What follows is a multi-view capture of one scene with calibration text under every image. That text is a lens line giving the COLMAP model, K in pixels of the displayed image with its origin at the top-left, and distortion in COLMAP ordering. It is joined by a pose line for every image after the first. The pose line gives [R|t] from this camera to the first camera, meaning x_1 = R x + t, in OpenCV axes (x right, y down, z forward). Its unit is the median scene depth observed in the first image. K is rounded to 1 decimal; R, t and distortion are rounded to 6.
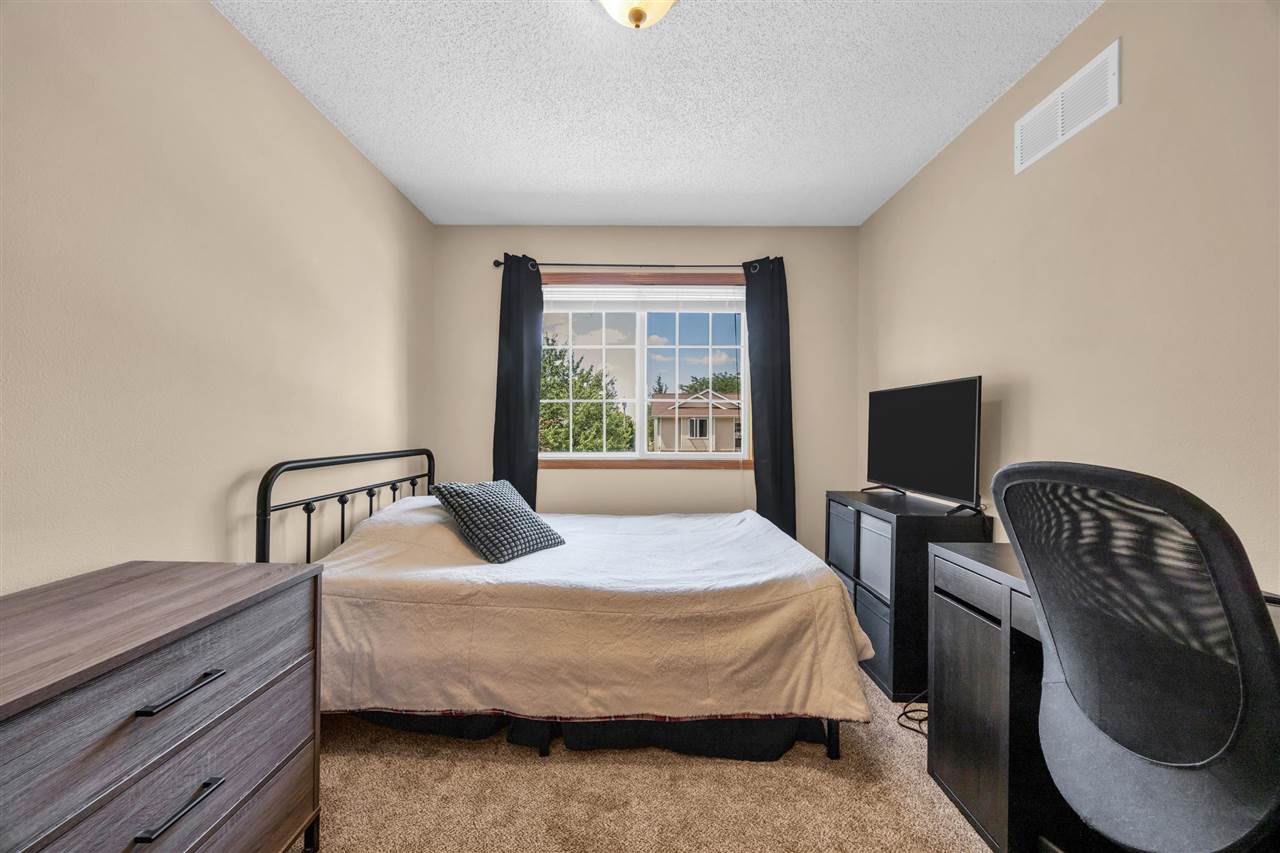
lens RADIAL K [[489.9, 0, 639.3], [0, 489.9, 431.4], [0, 0, 1]] dist [0.002941, 0.000332]
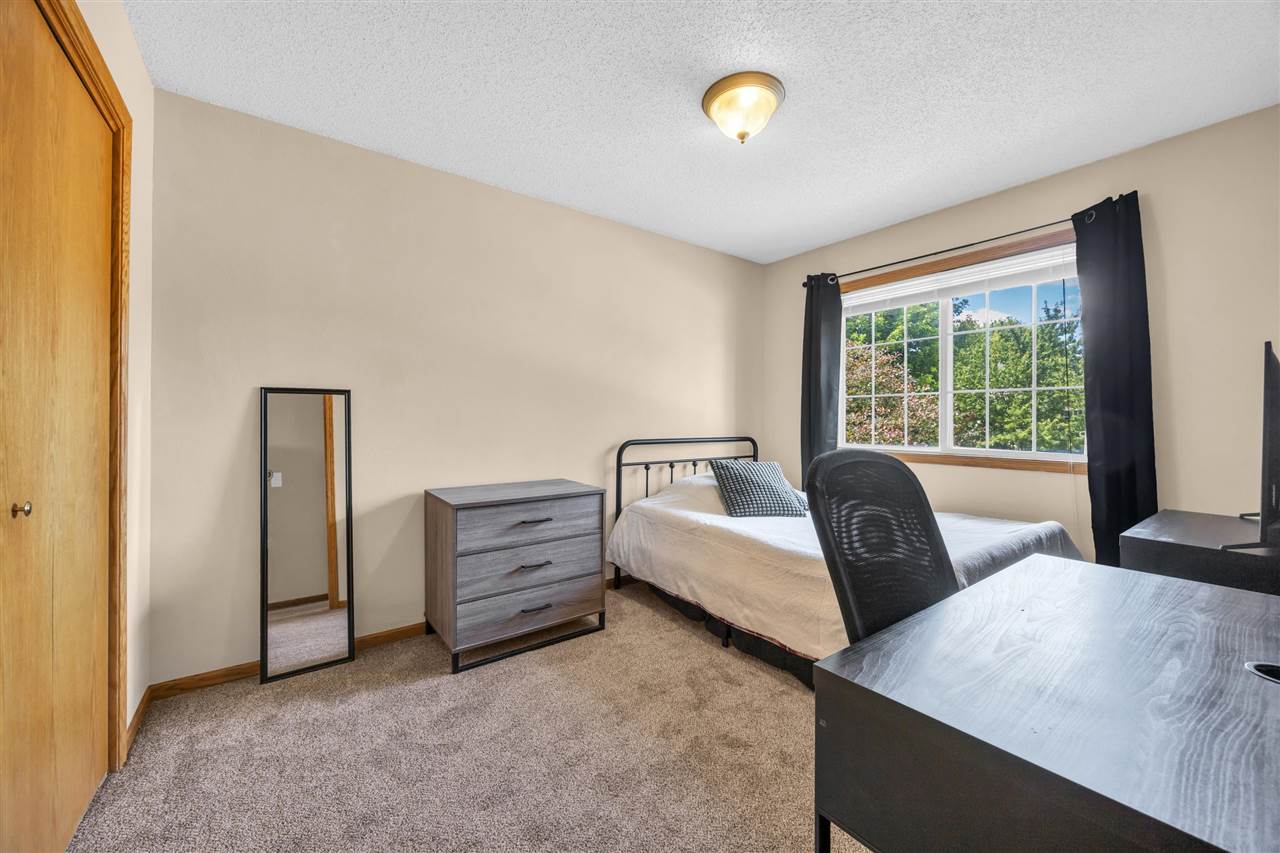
lens RADIAL K [[489.9, 0, 637.9], [0, 489.9, 419.6], [0, 0, 1]] dist [0.002941, 0.000332]
pose [[0.597101, -0.003441, -0.802158, 0.800654], [-0.005691, 0.999947, -0.008526, 0.001333], [0.802146, 0.009656, 0.597050, -0.079418]]
